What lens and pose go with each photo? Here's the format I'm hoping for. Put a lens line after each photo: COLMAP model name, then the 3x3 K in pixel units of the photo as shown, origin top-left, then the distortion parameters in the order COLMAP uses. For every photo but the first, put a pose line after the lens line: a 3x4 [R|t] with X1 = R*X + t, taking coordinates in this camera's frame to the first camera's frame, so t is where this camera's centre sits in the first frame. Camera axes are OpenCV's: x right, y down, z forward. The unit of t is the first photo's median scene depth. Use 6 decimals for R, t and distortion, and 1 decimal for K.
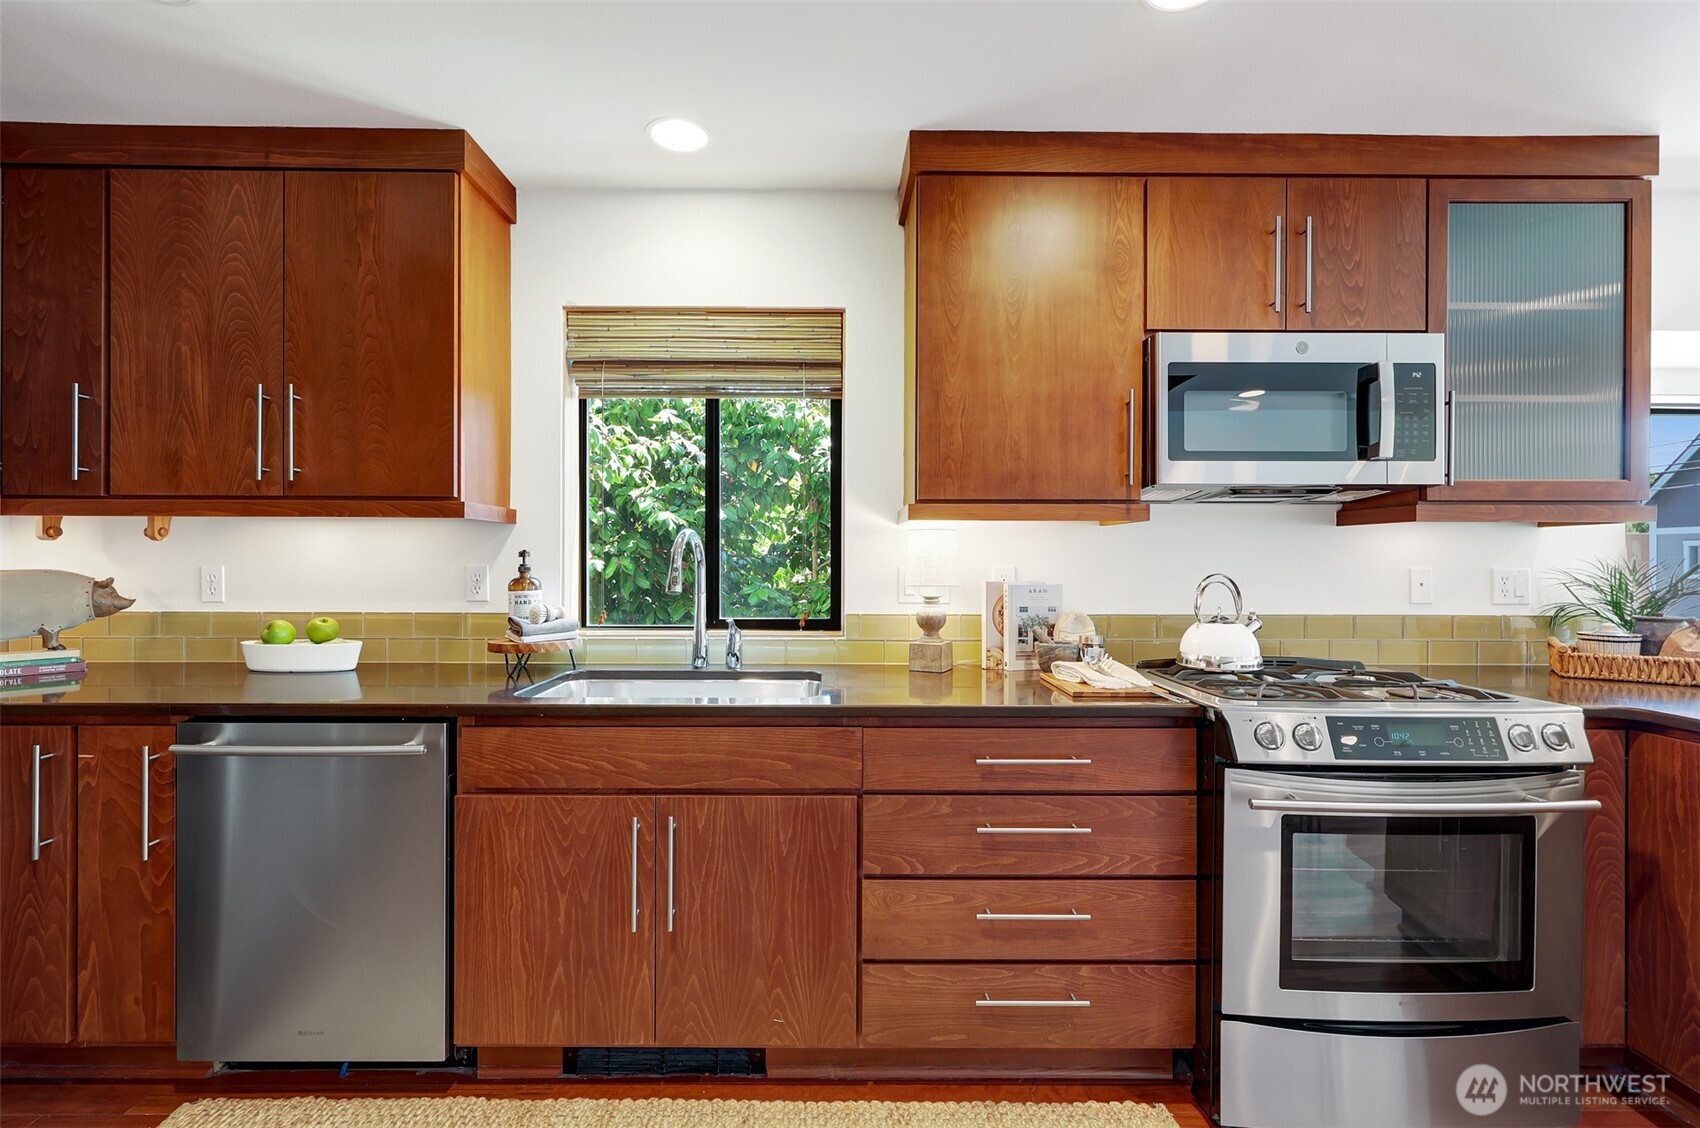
lens RADIAL K [[729.1, 0, 844.6], [0, 729.1, 561.2], [0, 0, 1]] dist [0.001946, -0.001390]
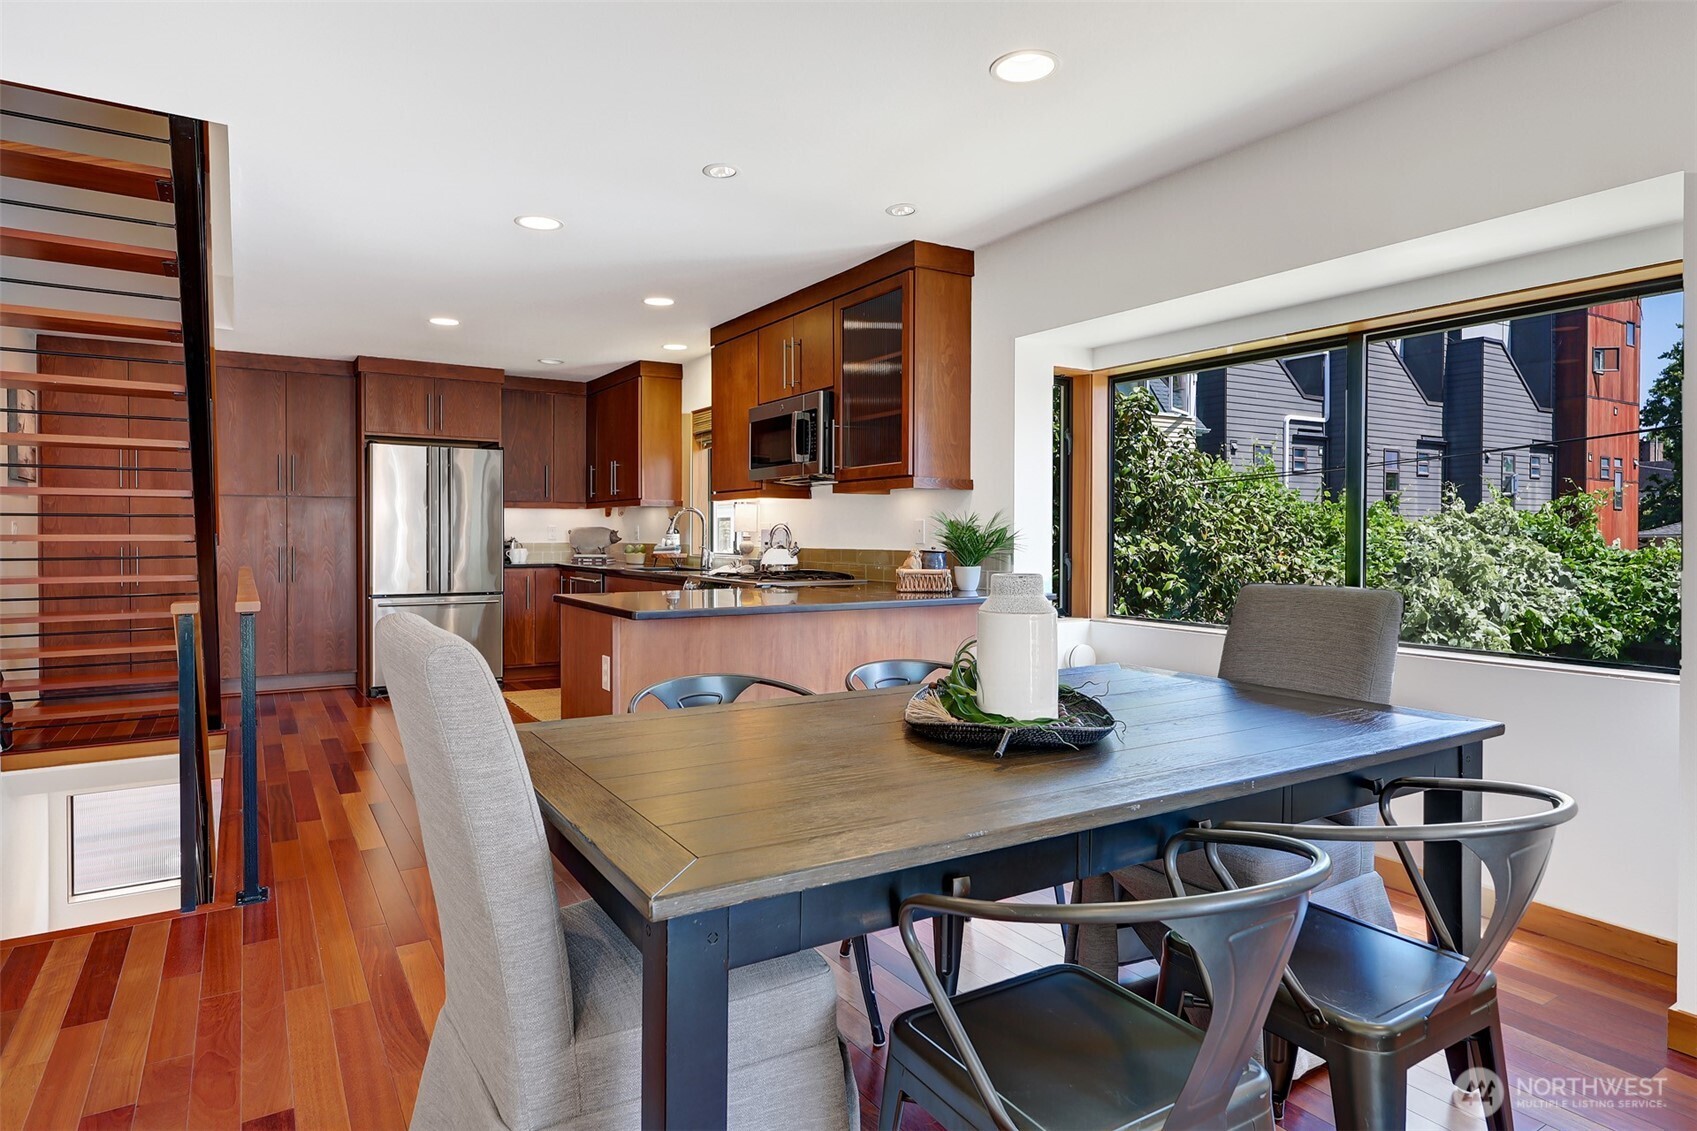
lens RADIAL K [[903.1, 0, 818.5], [0, 903.1, 542.6], [0, 0, 1]] dist [-0.001650, -0.000962]
pose [[0.529840, 0.007430, -0.848065, 2.647486], [-0.003743, 0.999972, 0.006422, 0.052614], [0.848089, -0.000229, 0.529853, -0.199640]]
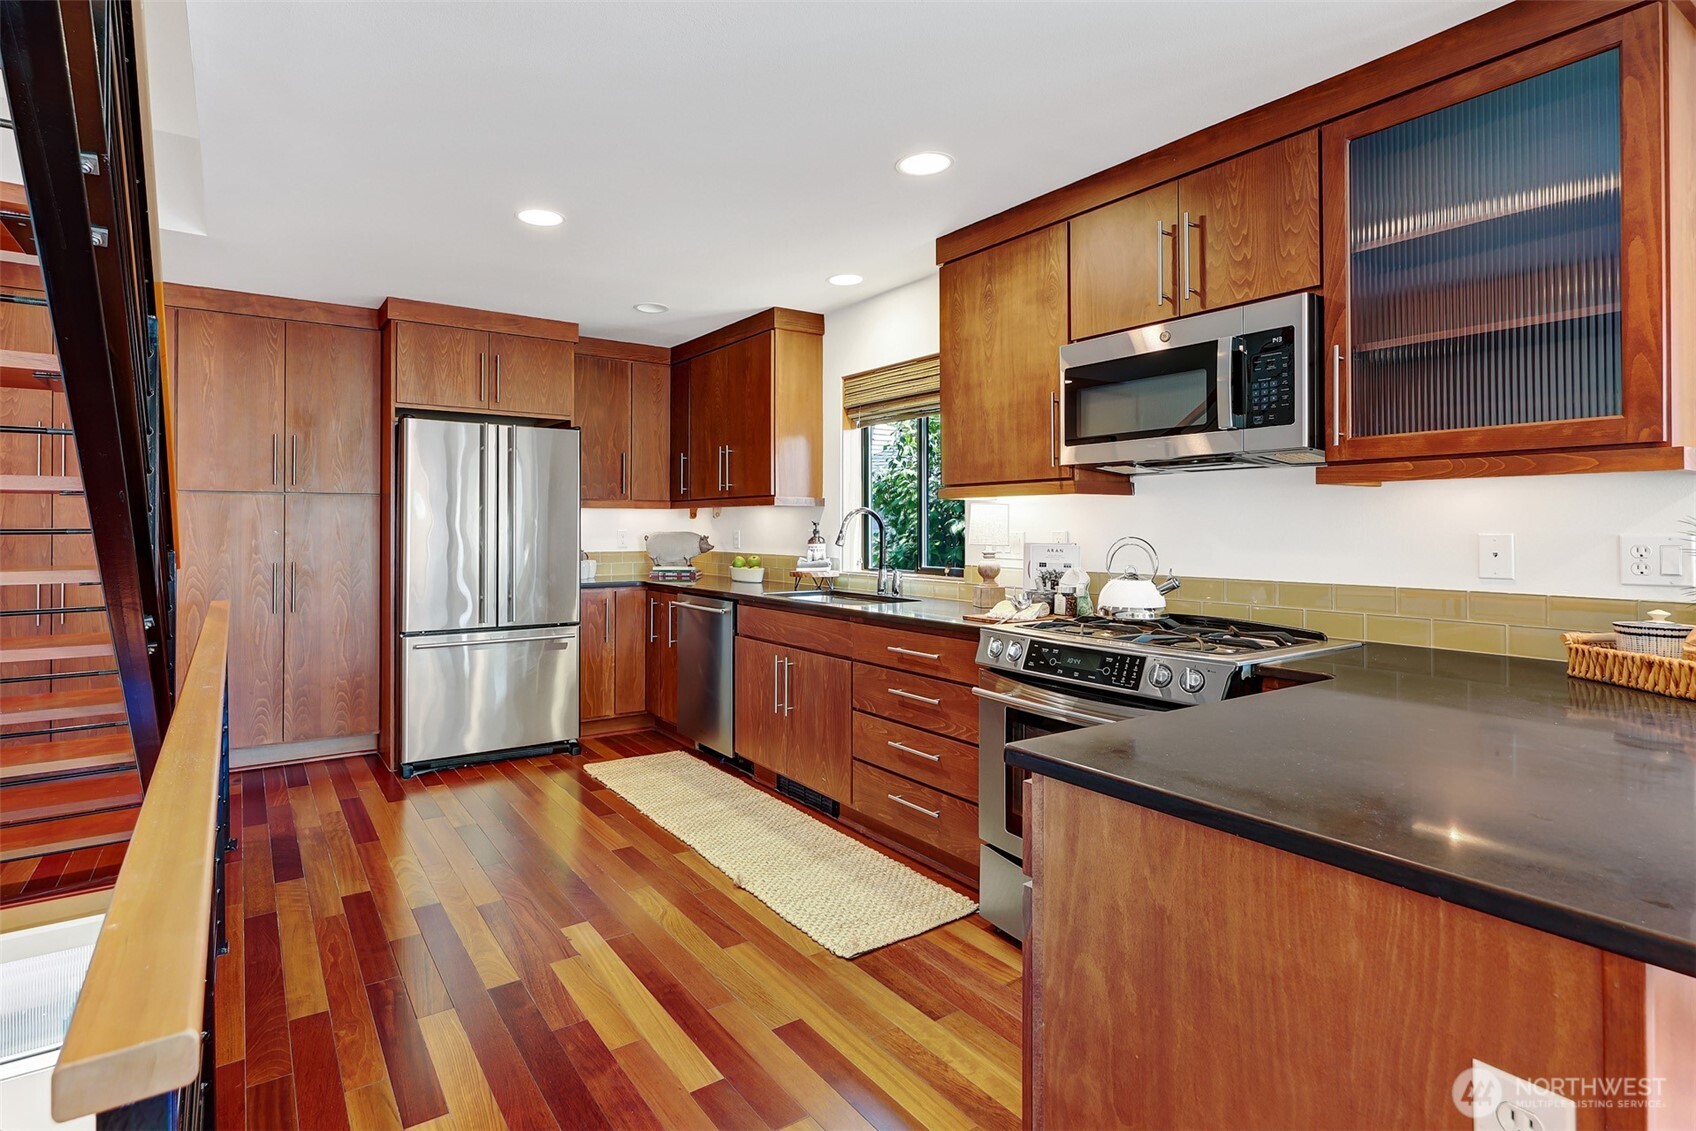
lens RADIAL K [[806.5, 0, 772.2], [0, 806.5, 518.2], [0, 0, 1]] dist [-0.002076, 0.000408]
pose [[0.543054, -0.011015, -0.839626, 1.290475], [-0.002404, 0.999889, -0.014672, 0.007177], [0.839694, 0.009986, 0.542967, -0.173688]]
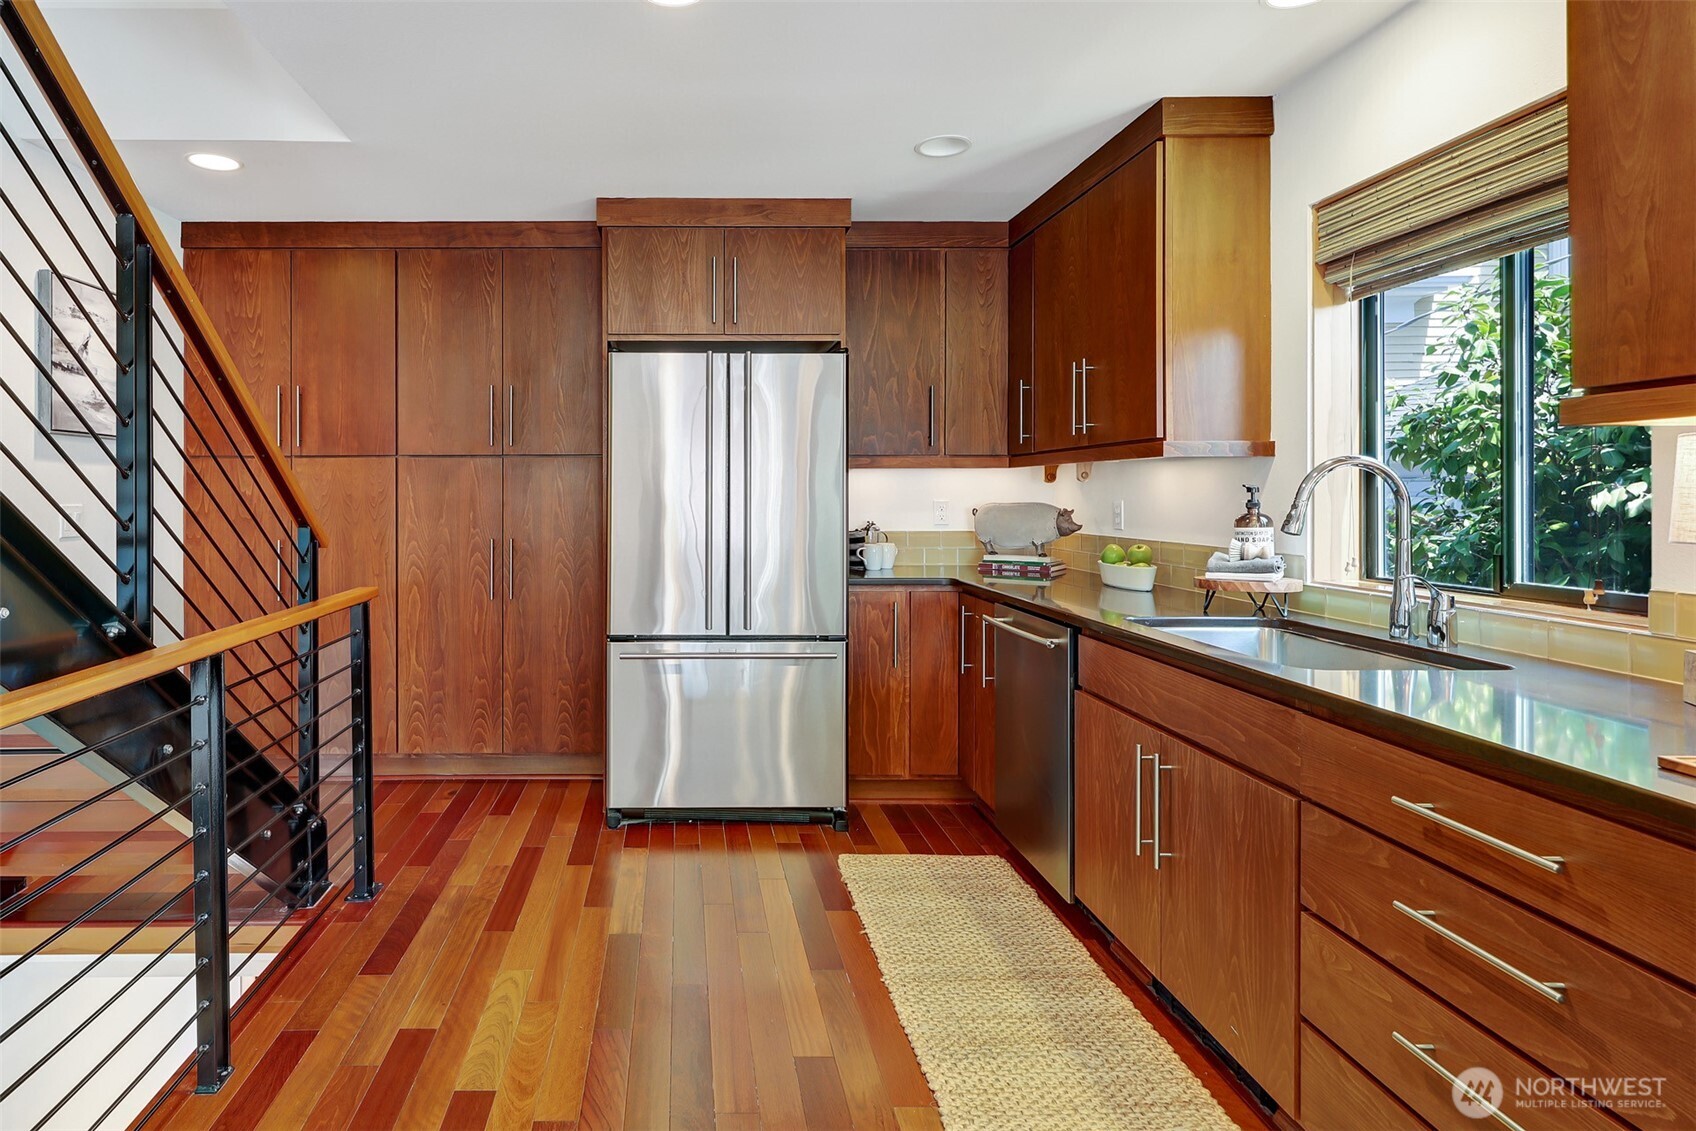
lens RADIAL K [[906.0, 0, 694.9], [0, 906.0, 496.4], [0, 0, 1]] dist [-0.002937, -0.001654]
pose [[0.013555, -0.000622, -0.999908, 0.812593], [-0.002247, 0.999997, -0.000652, 0.002282], [0.999906, 0.002256, 0.013554, 0.292701]]
